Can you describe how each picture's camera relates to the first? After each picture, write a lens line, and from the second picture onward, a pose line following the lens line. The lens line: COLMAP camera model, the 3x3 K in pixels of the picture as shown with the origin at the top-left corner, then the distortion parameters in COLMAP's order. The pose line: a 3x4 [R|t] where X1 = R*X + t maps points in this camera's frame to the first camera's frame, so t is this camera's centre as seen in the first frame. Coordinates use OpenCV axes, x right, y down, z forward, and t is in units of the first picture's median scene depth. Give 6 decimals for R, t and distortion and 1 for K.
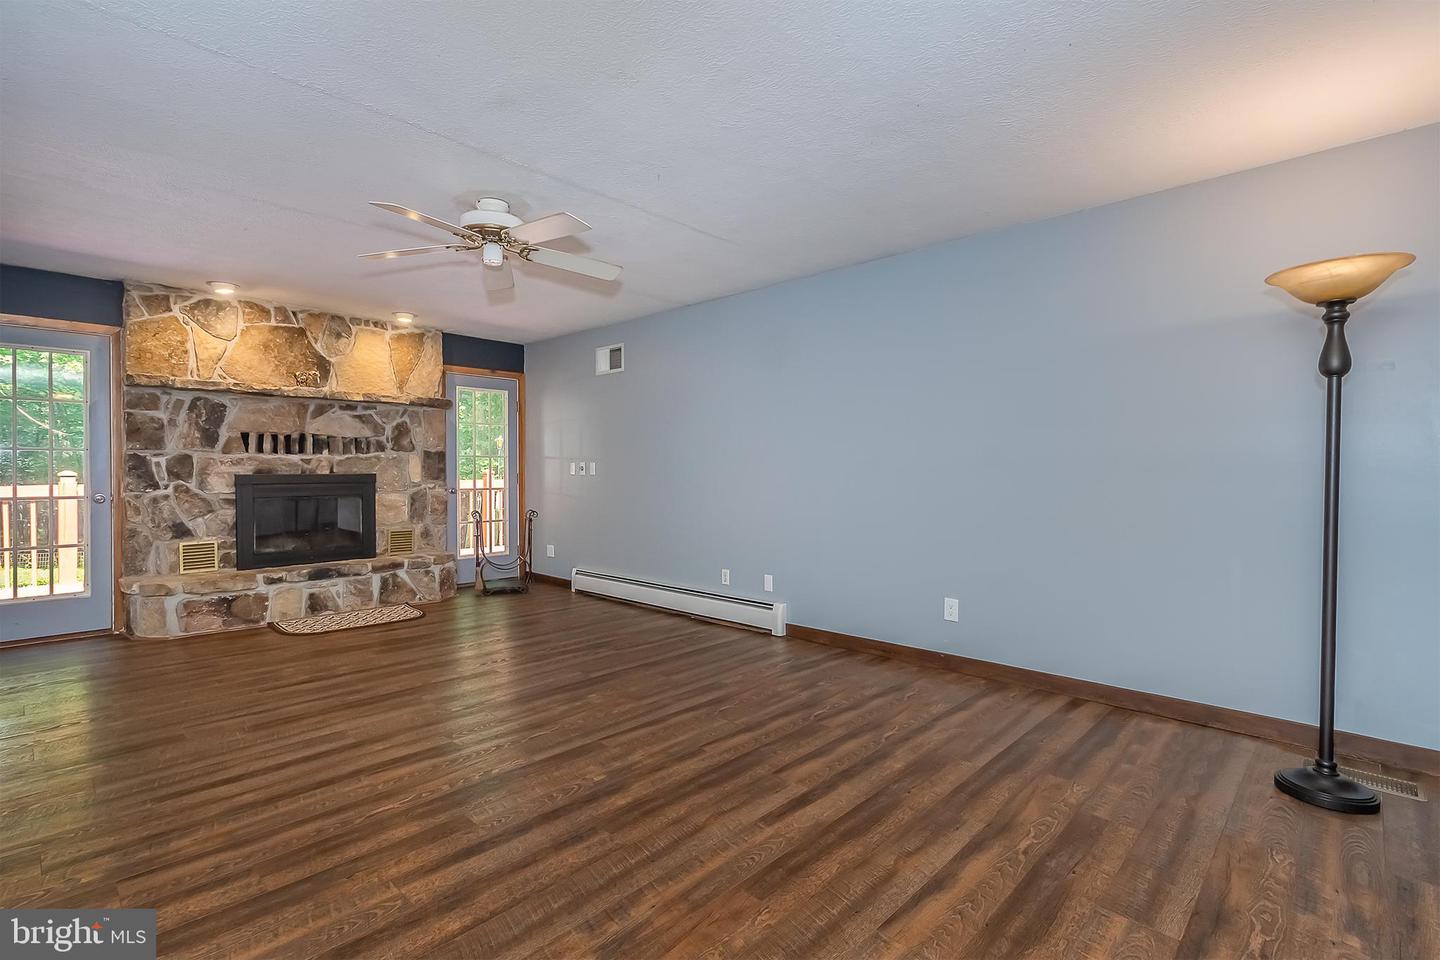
lens RADIAL K [[679.4, 0, 720.0], [0, 679.4, 480.0], [0, 0, 1]] dist [0.000821, 0.000020]
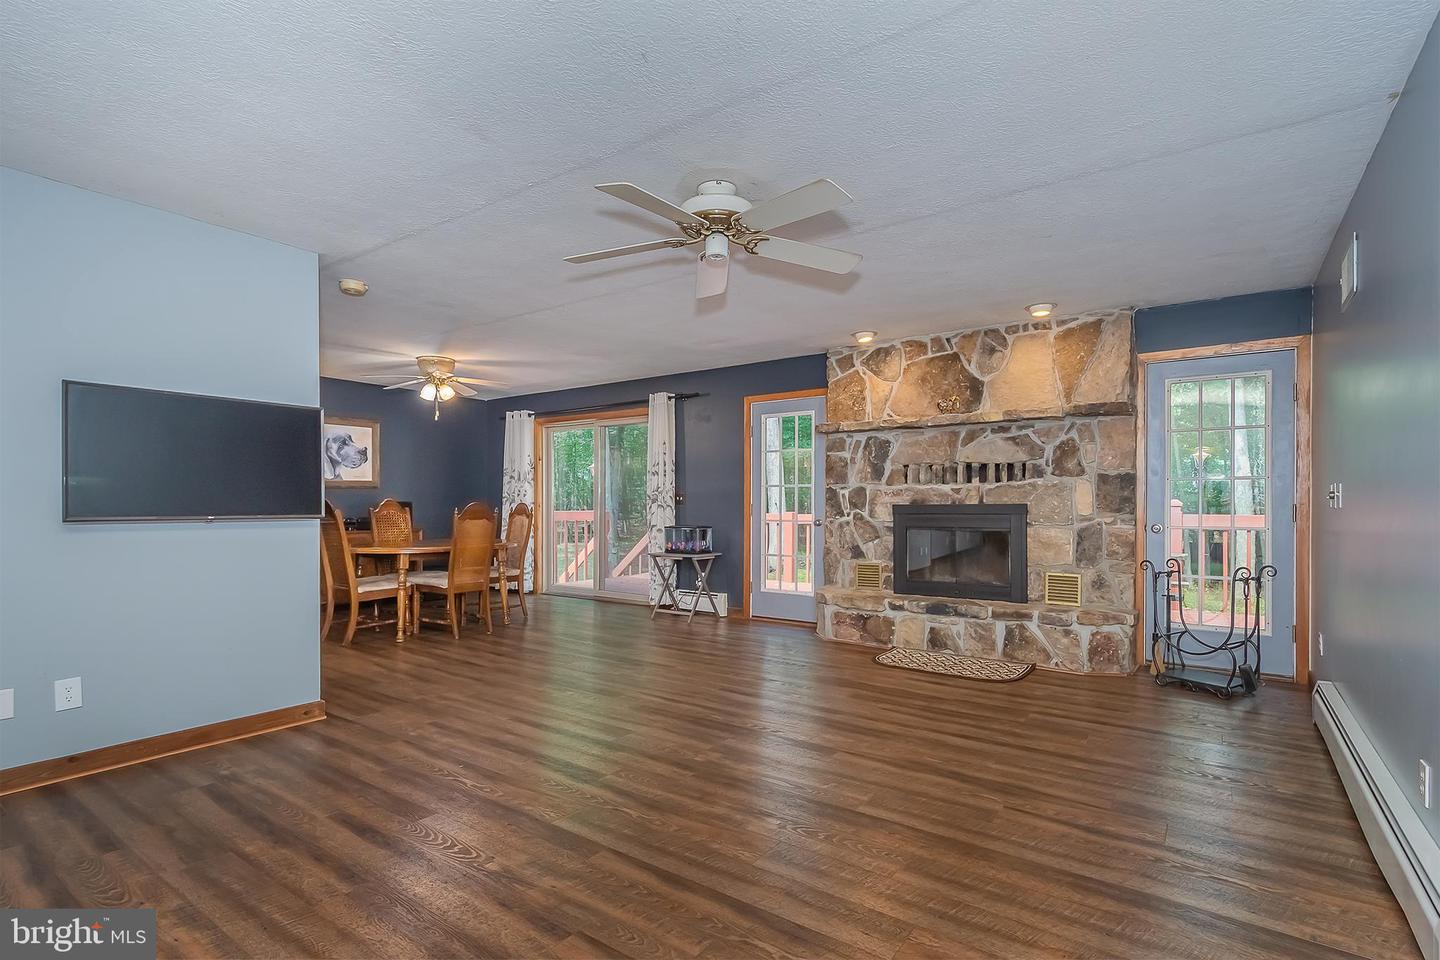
lens RADIAL K [[678.0, 0, 675.1], [0, 678.0, 504.6], [0, 0, 1]] dist [0.002283, 0.000101]
pose [[0.113758, 0.001404, -0.993507, 0.307401], [-0.012639, 0.999920, -0.000034, -0.003203], [0.993428, 0.012561, 0.113767, 0.512781]]
